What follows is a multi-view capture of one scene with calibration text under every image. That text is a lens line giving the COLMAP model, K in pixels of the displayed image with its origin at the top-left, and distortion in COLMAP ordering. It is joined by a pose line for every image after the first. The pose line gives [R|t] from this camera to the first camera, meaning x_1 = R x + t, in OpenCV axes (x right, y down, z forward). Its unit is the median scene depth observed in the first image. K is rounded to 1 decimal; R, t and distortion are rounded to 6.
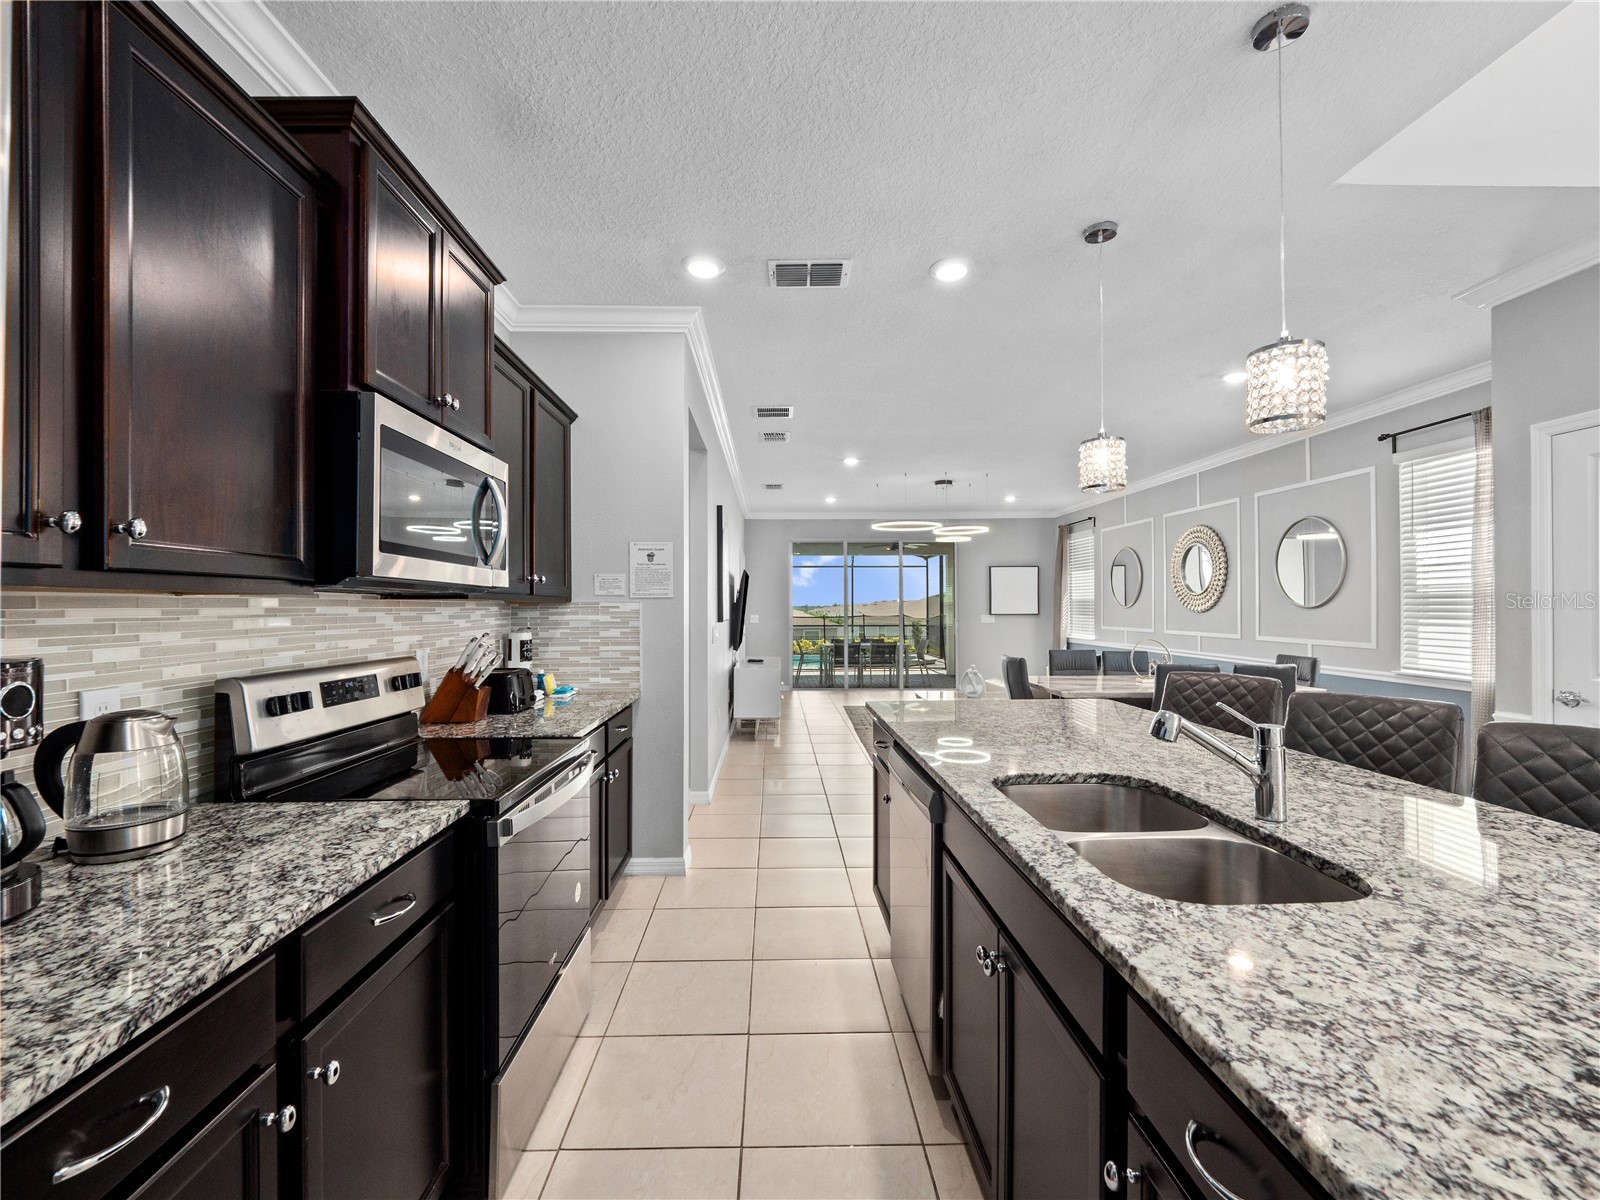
lens RADIAL K [[688.3, 0, 798.5], [0, 688.3, 601.7], [0, 0, 1]] dist [0.006535, -0.007341]
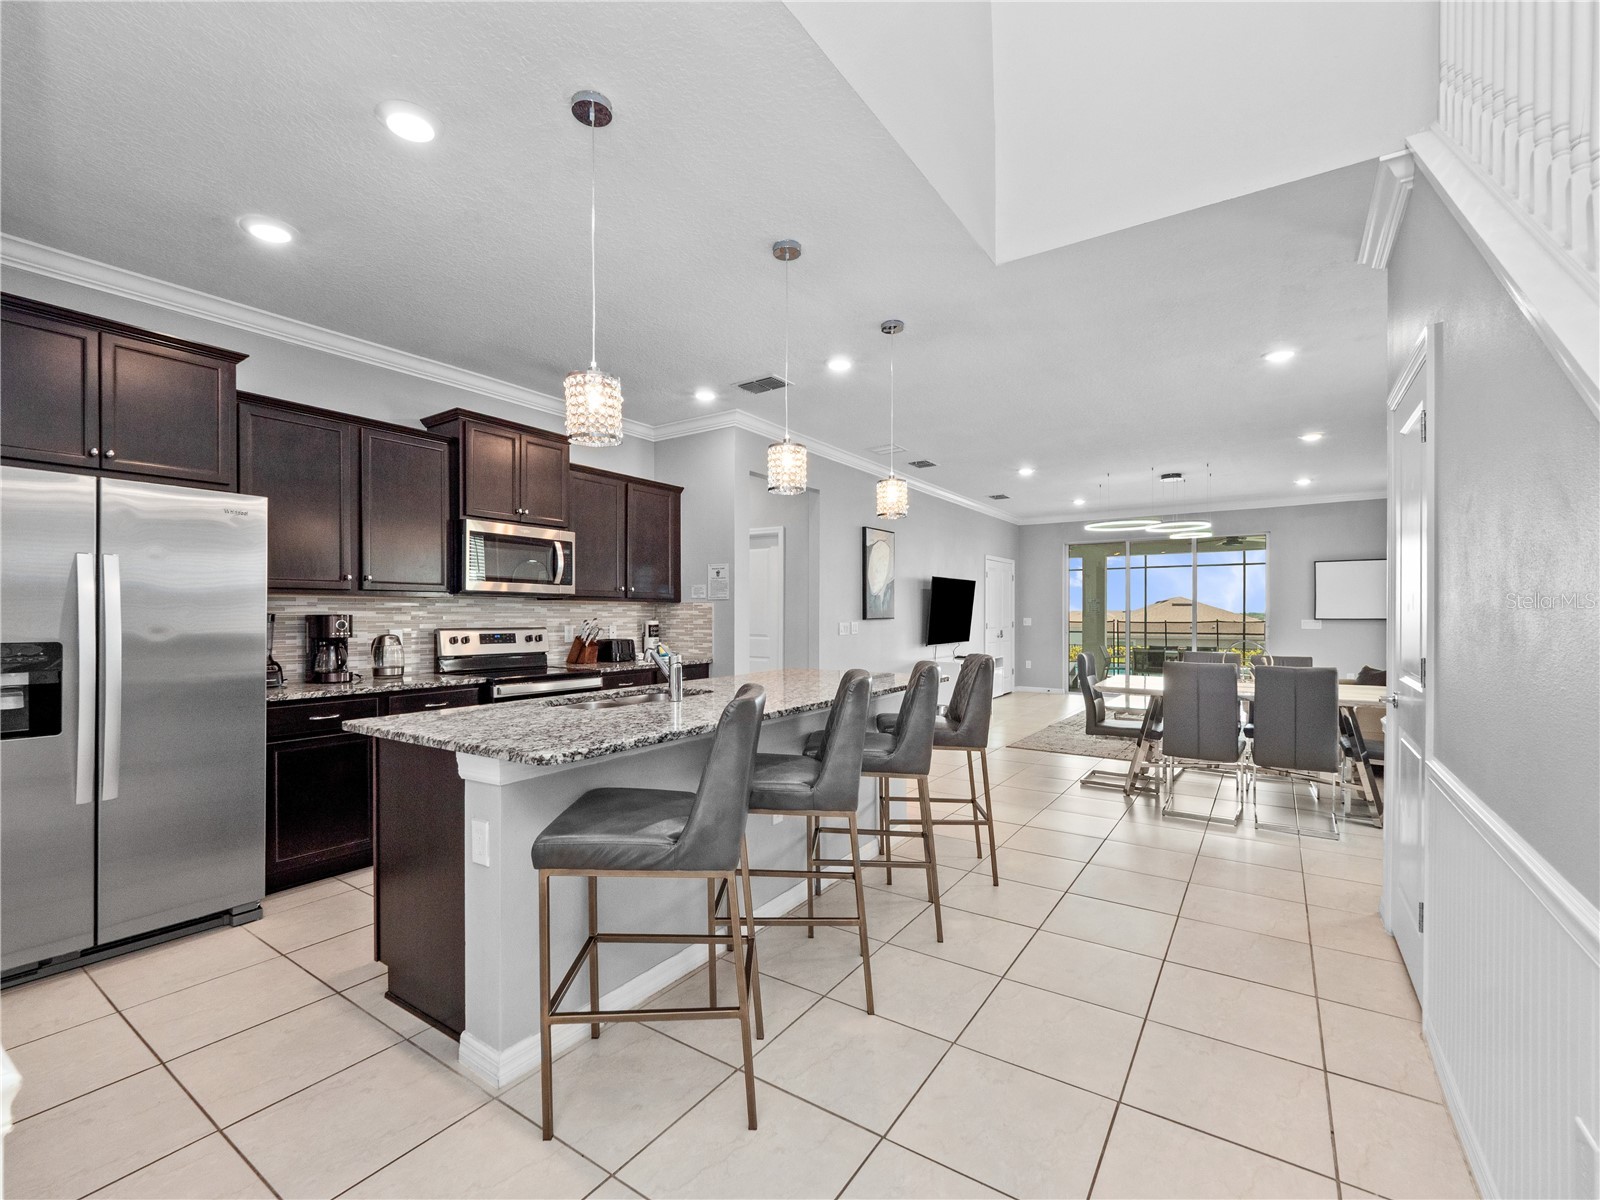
lens RADIAL K [[688.3, 0, 797.1], [0, 688.3, 617.4], [0, 0, 1]] dist [0.006535, -0.007341]
pose [[0.804660, 0.007431, -0.593689, 0.593642], [0.001058, 0.999902, 0.013949, 0.009263], [0.593734, -0.011852, 0.804574, -0.105469]]
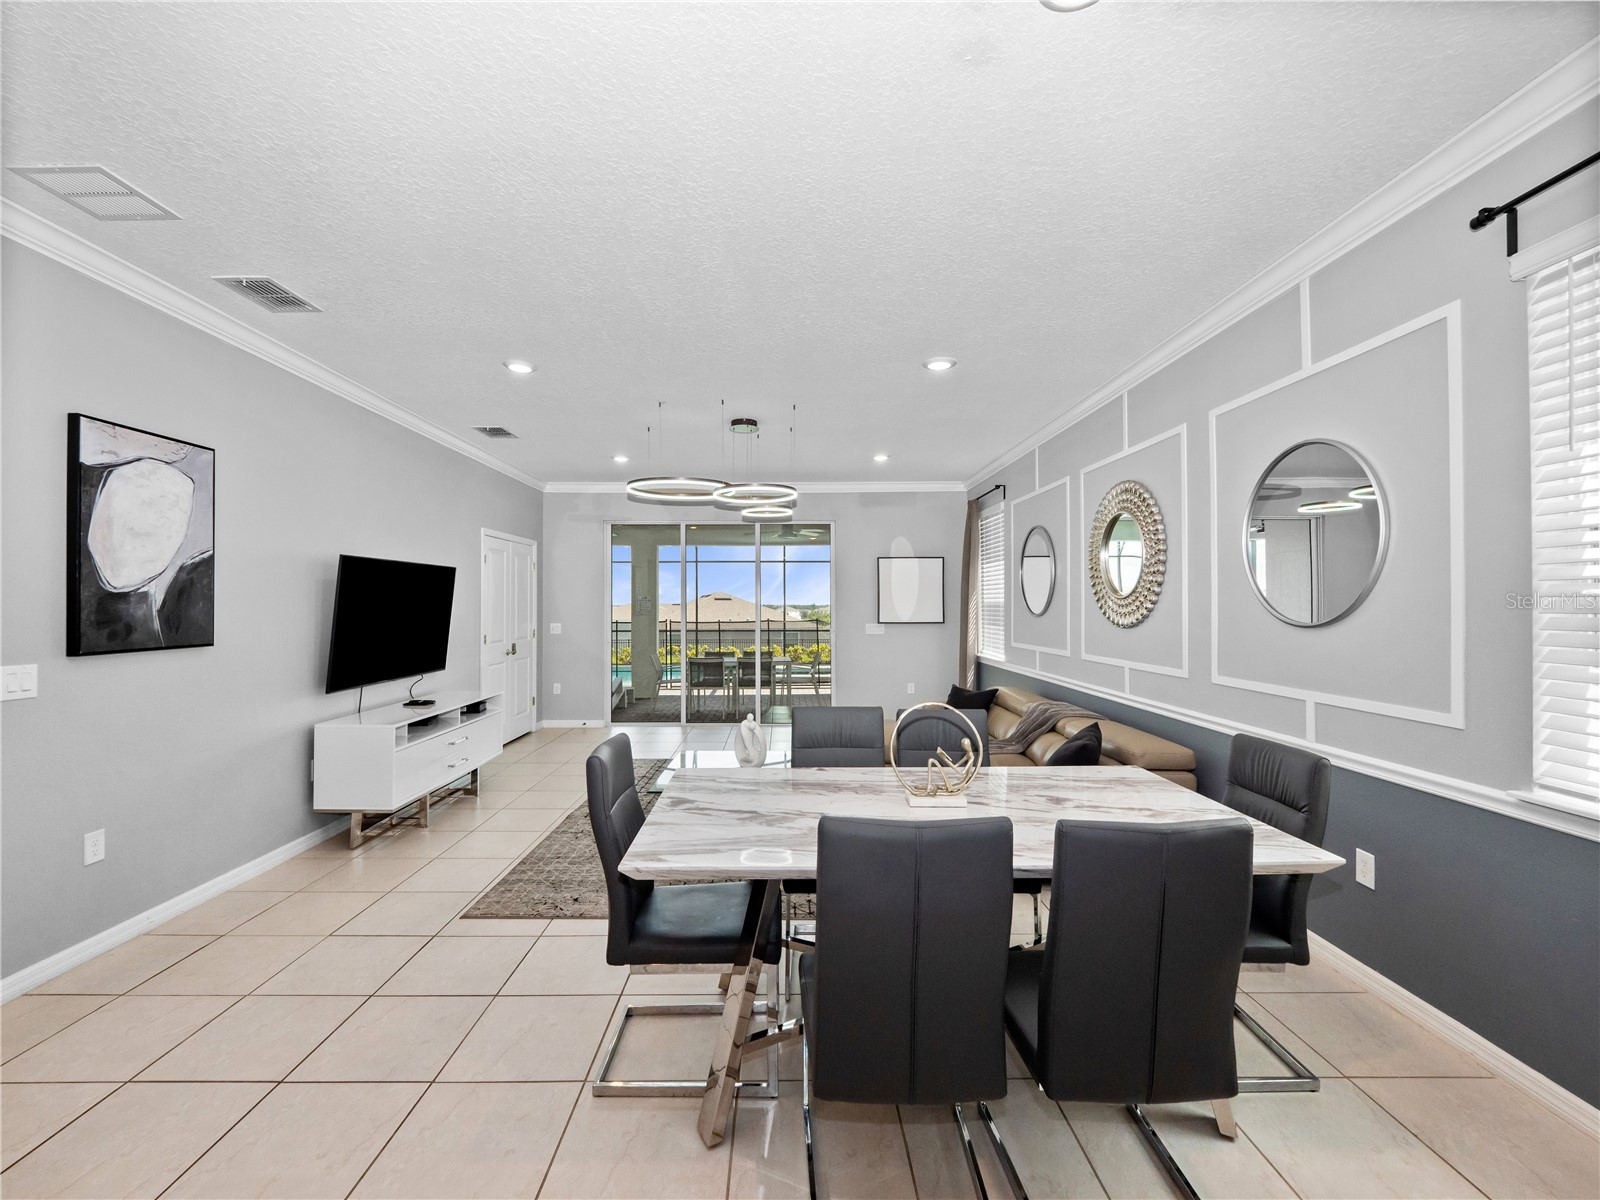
lens RADIAL K [[688.3, 0, 780.2], [0, 688.3, 597.1], [0, 0, 1]] dist [0.006535, -0.007341]
pose [[0.999260, 0.001294, -0.038446, 0.446127], [-0.001496, 0.999985, -0.005231, -0.010289], [0.038438, 0.005285, 0.999247, 0.577562]]
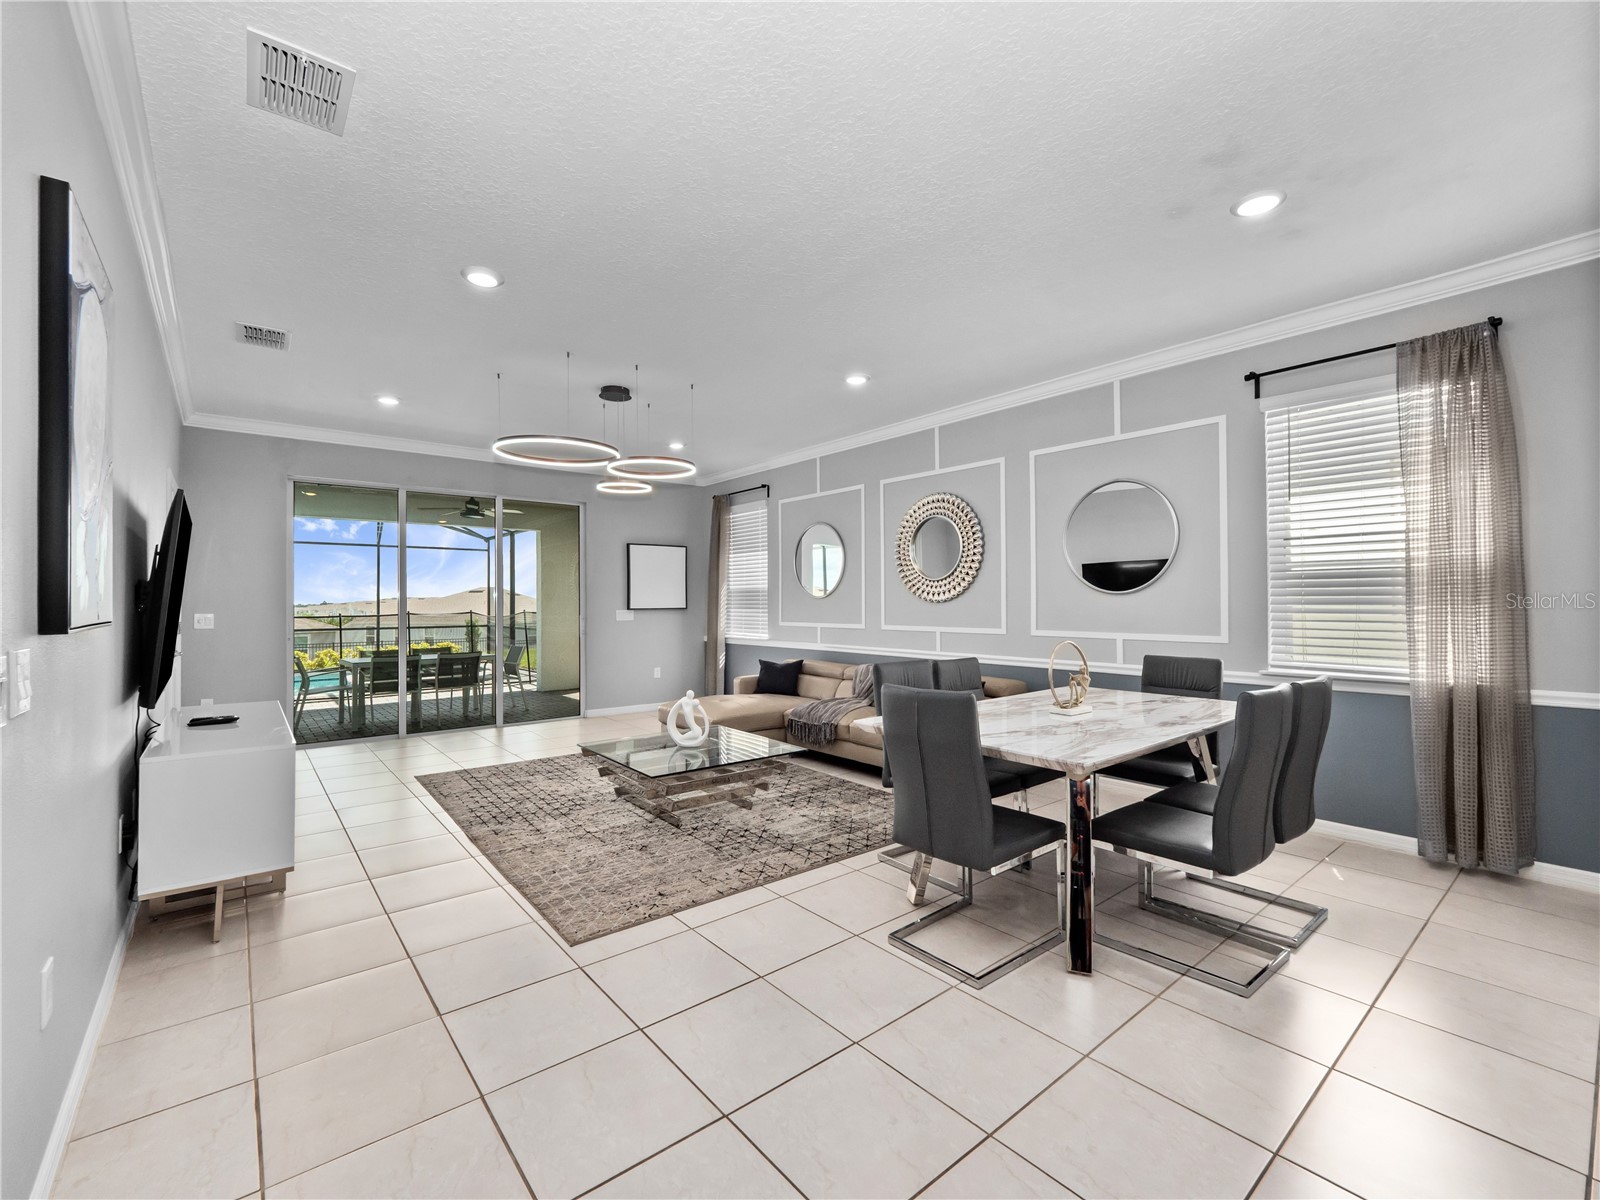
lens RADIAL K [[688.3, 0, 789.7], [0, 688.3, 596.1], [0, 0, 1]] dist [0.006535, -0.007341]
pose [[0.799986, 0.004816, 0.599999, -0.050095], [-0.001741, 0.999982, -0.005705, 0.019488], [-0.600016, 0.003520, 0.799980, 0.682749]]
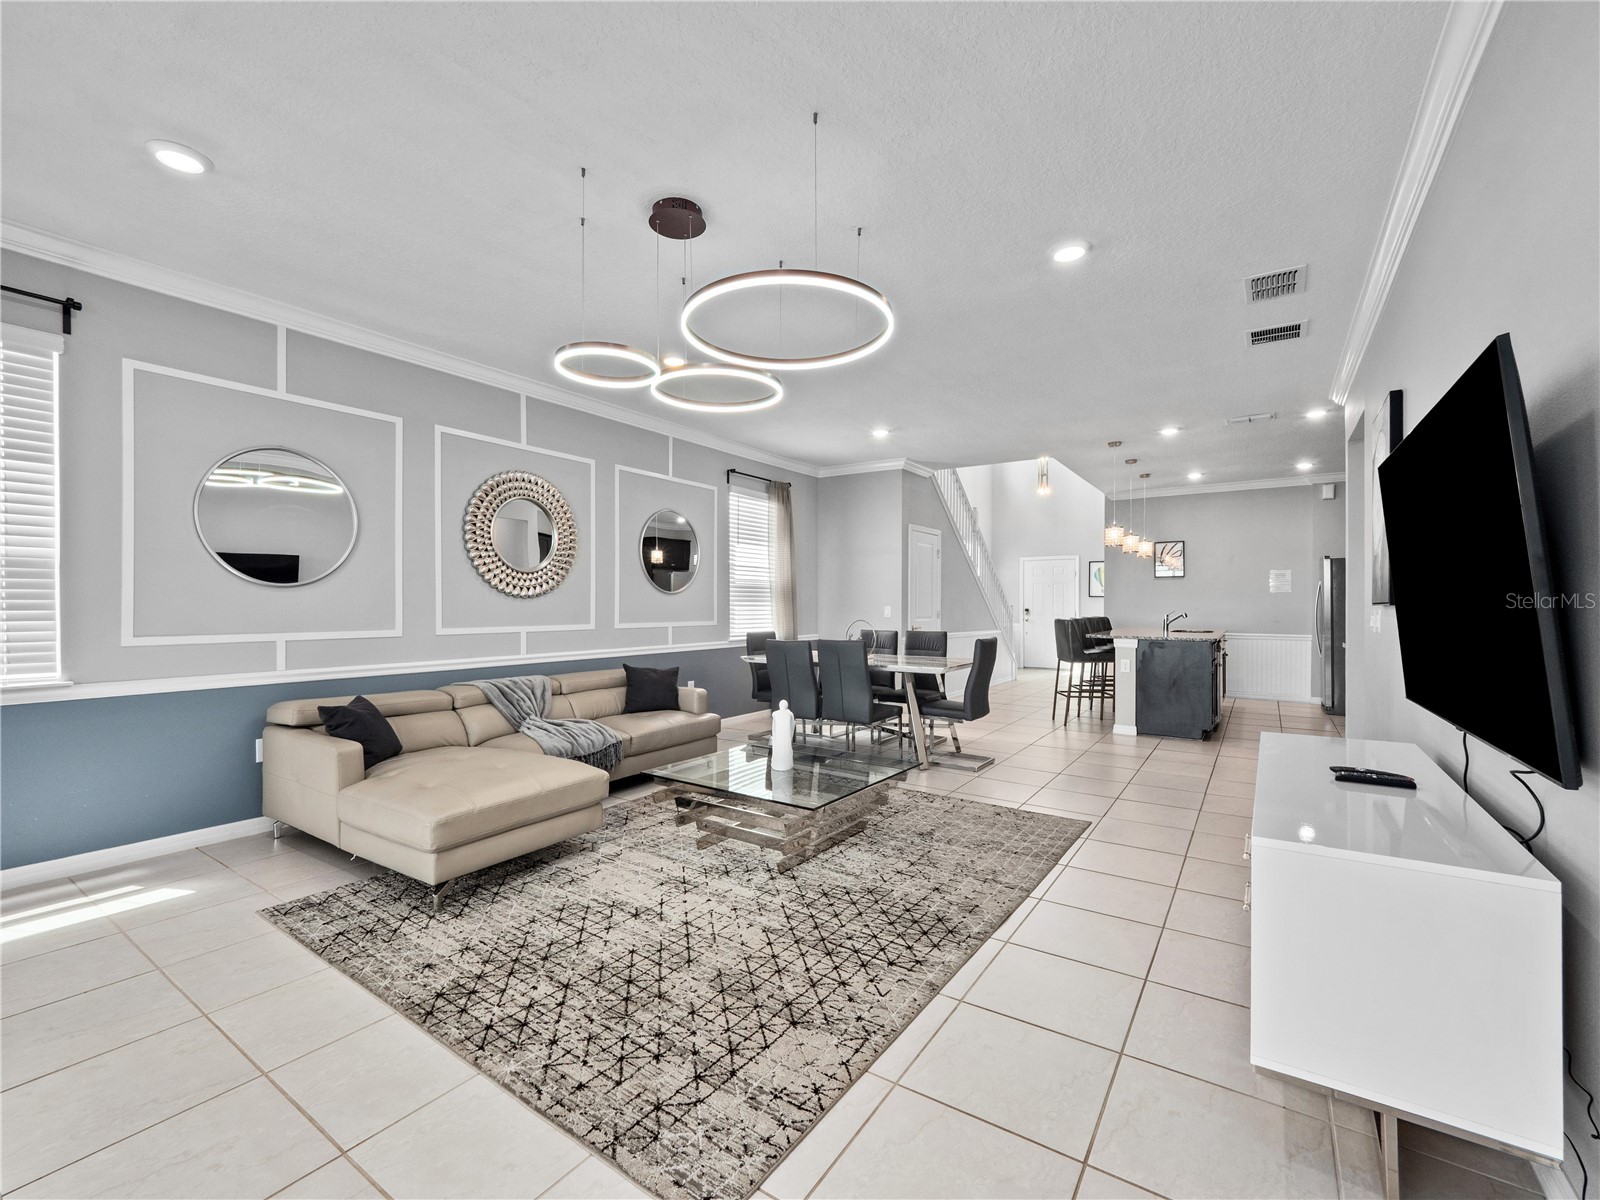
lens RADIAL K [[688.3, 0, 785.0], [0, 688.3, 602.5], [0, 0, 1]] dist [0.006535, -0.007341]
pose [[-0.799991, 0.001849, 0.600008, -0.063046], [-0.004660, 0.999946, -0.009295, 0.037465], [-0.599993, -0.010232, -0.799940, 2.041073]]
